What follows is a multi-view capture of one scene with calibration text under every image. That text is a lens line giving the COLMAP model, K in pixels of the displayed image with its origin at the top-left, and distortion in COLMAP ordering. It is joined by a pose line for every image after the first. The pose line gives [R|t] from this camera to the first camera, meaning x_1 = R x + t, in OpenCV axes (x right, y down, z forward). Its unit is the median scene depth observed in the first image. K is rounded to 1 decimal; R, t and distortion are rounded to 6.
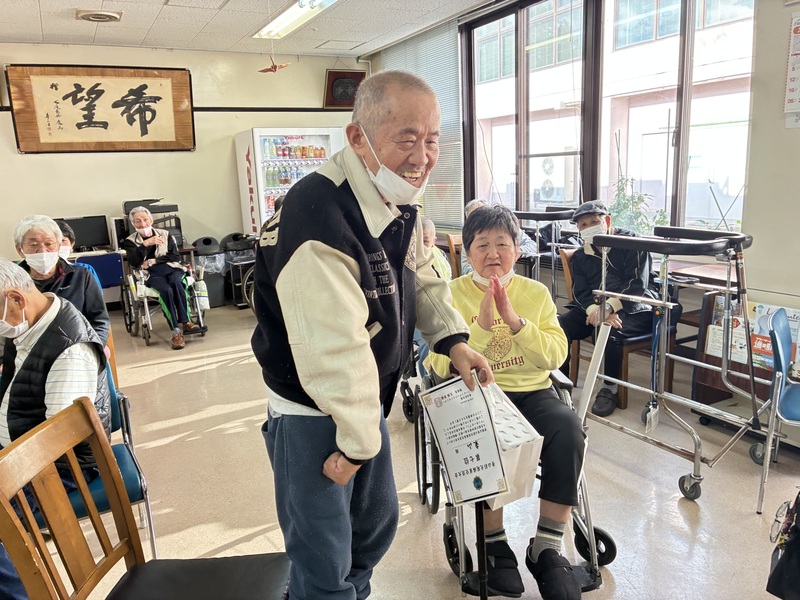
lens RADIAL K [[543.4, 0, 408.5], [0, 543.4, 286.6], [0, 0, 1]] dist [0.005374, -0.005233]
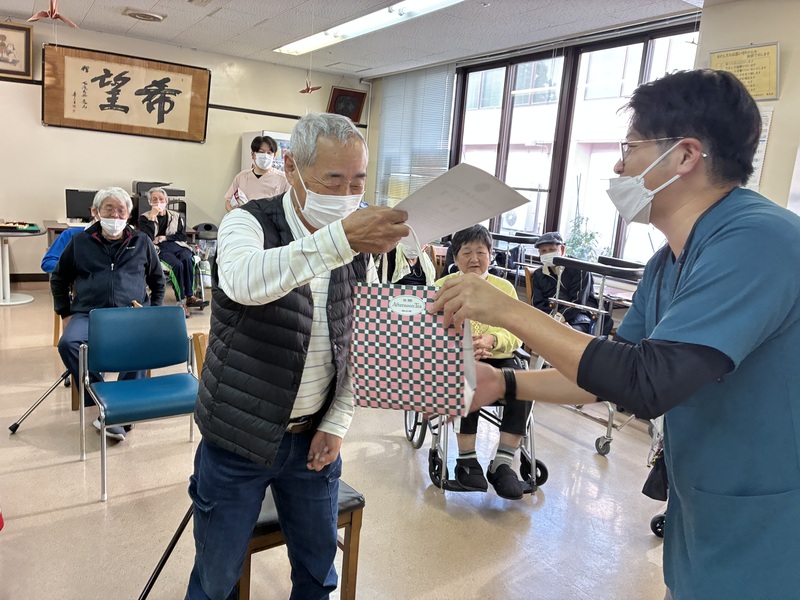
lens RADIAL K [[587.0, 0, 400.0], [0, 587.0, 300.0], [0, 0, 1]] dist [-0.005439, -0.006893]
pose [[0.989470, 0.109848, 0.094243, -0.089350], [-0.108644, 0.993921, -0.017828, 0.045103], [-0.095629, 0.007402, 0.995390, -0.224949]]
